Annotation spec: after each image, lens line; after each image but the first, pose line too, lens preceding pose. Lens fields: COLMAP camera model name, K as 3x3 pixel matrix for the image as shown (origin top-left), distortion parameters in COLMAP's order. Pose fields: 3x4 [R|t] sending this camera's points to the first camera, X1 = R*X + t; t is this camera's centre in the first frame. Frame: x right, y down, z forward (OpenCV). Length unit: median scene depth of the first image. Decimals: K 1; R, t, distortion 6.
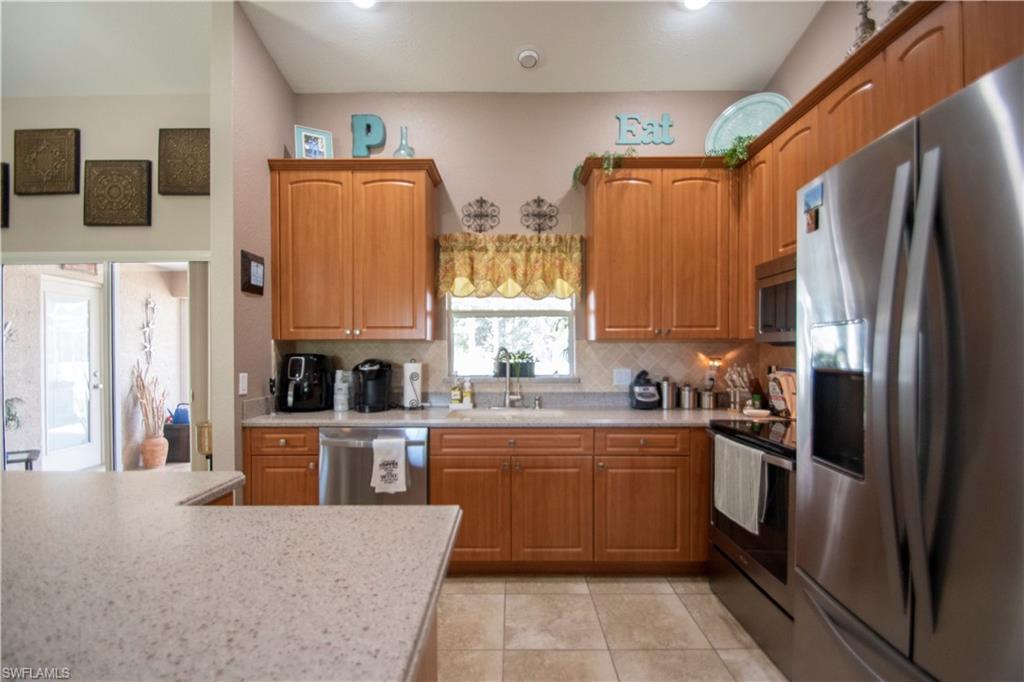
lens RADIAL K [[464.2, 0, 512.0], [0, 464.2, 357.4], [0, 0, 1]] dist [0.004682, -0.002425]
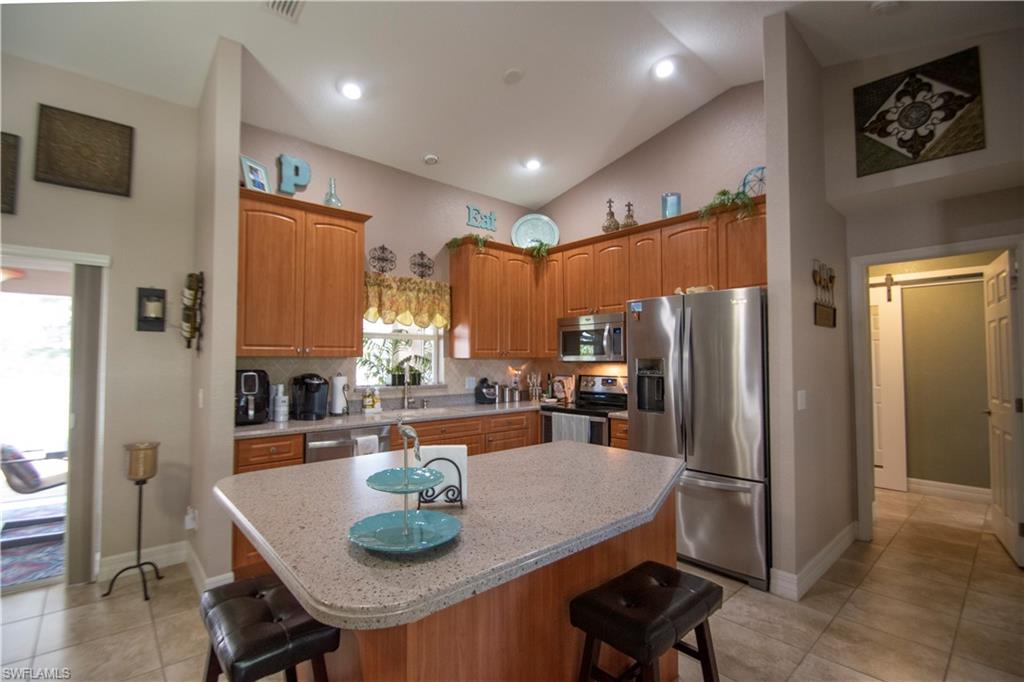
lens RADIAL K [[464.2, 0, 508.2], [0, 464.2, 343.5], [0, 0, 1]] dist [0.004682, -0.002425]
pose [[0.746398, 0.026243, 0.664982, -0.668343], [0.008319, 0.998776, -0.048753, -0.010041], [-0.665448, 0.041921, 0.745267, -0.174170]]
